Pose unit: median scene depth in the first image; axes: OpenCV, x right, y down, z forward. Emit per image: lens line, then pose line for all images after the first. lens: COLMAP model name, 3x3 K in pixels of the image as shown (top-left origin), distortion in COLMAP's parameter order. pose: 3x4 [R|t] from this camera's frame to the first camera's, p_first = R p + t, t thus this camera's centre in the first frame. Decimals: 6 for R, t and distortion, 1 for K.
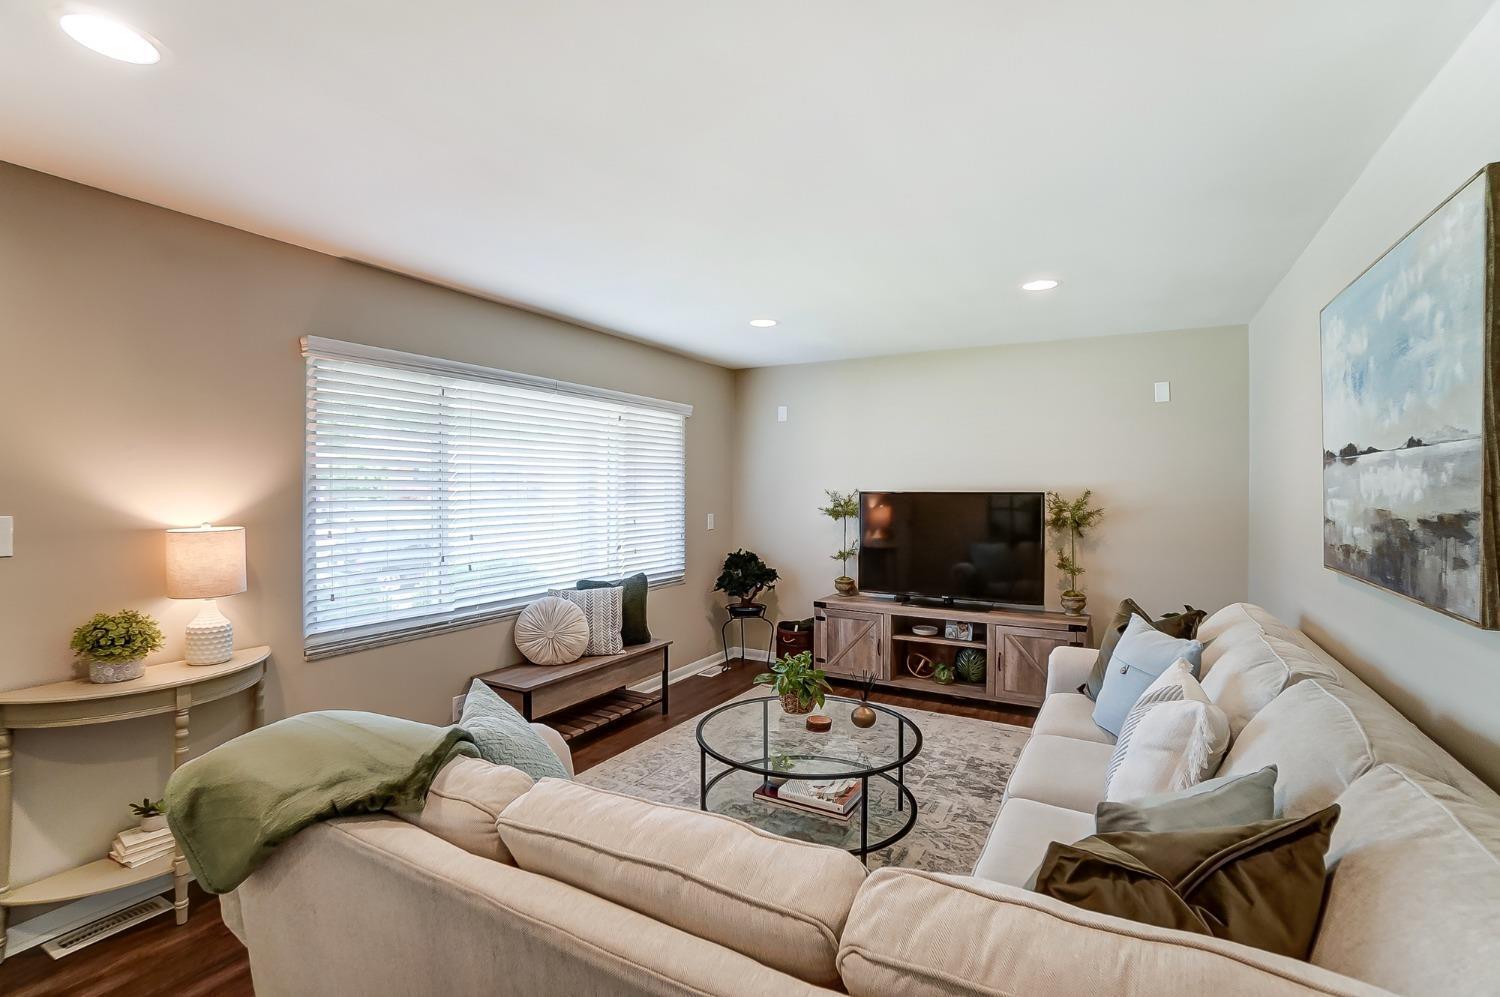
lens RADIAL K [[686.8, 0, 740.7], [0, 686.8, 493.6], [0, 0, 1]] dist [-0.066857, 0.025934]
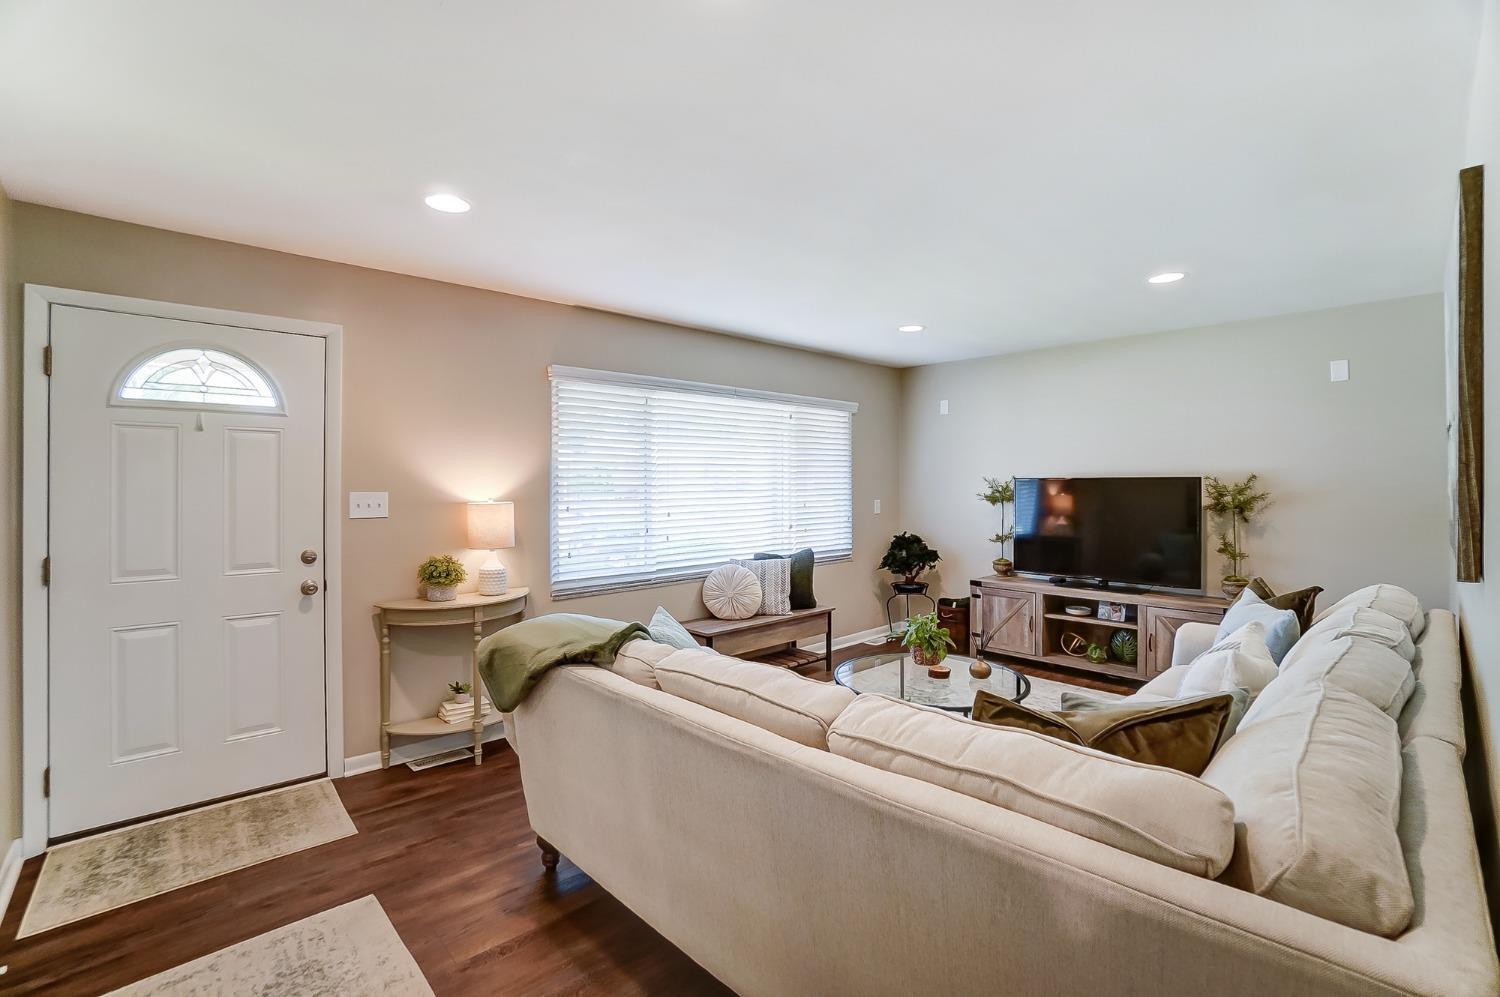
lens RADIAL K [[665.9, 0, 739.9], [0, 665.9, 490.2], [0, 0, 1]] dist [-0.061556, 0.022779]
pose [[0.955382, -0.002342, -0.295364, 0.092953], [0.003651, 0.999986, 0.003880, 0.013706], [0.295350, -0.004785, 0.955377, -0.141213]]
